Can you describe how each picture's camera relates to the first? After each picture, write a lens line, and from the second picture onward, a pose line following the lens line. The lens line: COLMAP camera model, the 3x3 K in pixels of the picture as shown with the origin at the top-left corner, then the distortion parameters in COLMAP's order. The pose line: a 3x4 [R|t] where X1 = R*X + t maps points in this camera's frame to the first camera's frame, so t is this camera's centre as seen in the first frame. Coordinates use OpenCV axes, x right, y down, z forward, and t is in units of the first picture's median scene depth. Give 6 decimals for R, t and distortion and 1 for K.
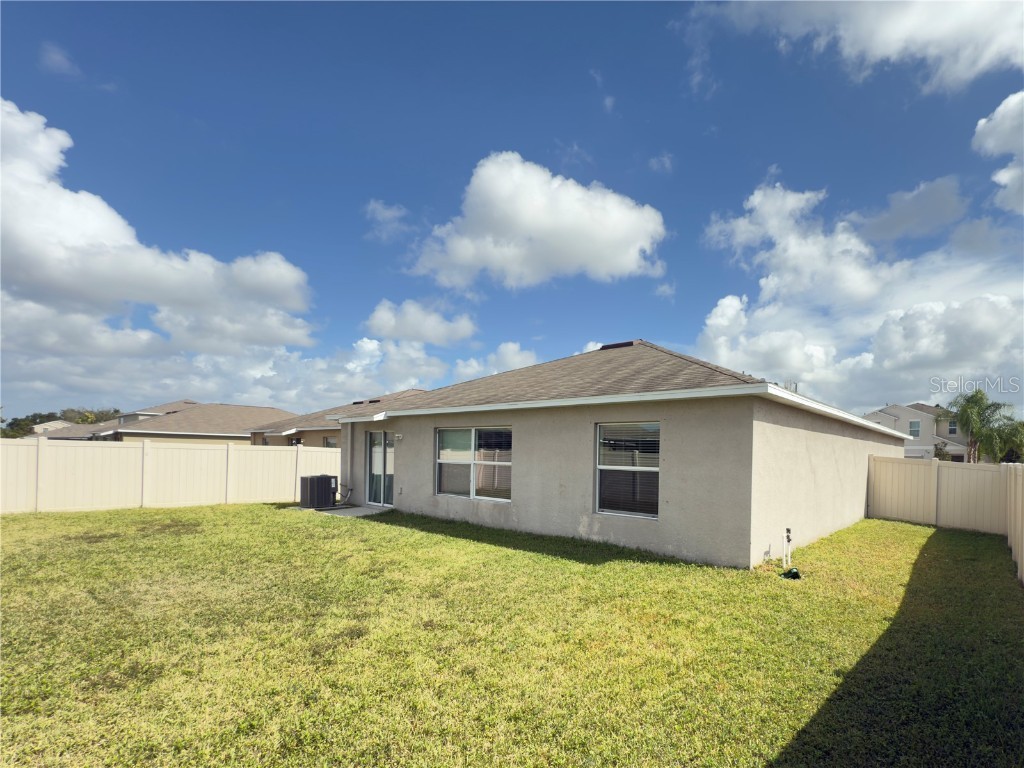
lens RADIAL K [[408.8, 0, 512.0], [0, 408.8, 384.0], [0, 0, 1]] dist [0.000617, 0.000203]
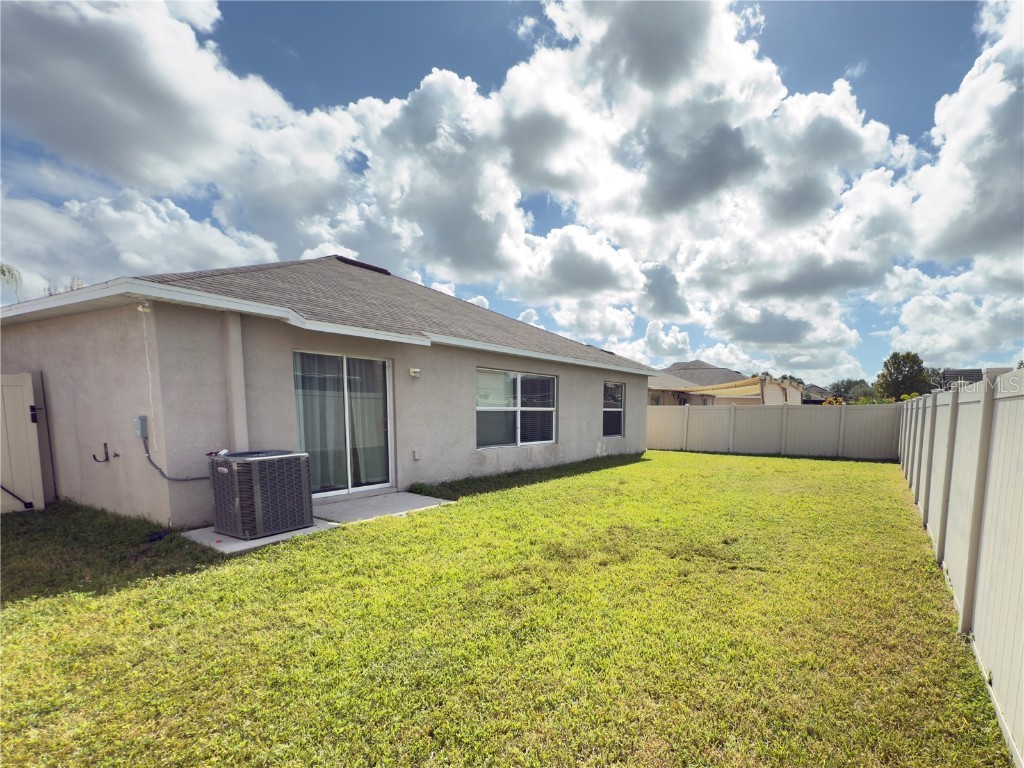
lens RADIAL K [[408.8, 0, 512.0], [0, 408.8, 384.0], [0, 0, 1]] dist [0.000617, 0.000203]
pose [[0.067098, 0.036674, 0.997072, -1.032007], [-0.187631, 0.981959, -0.023492, 0.161562], [-0.979945, -0.185505, 0.072769, 0.957498]]
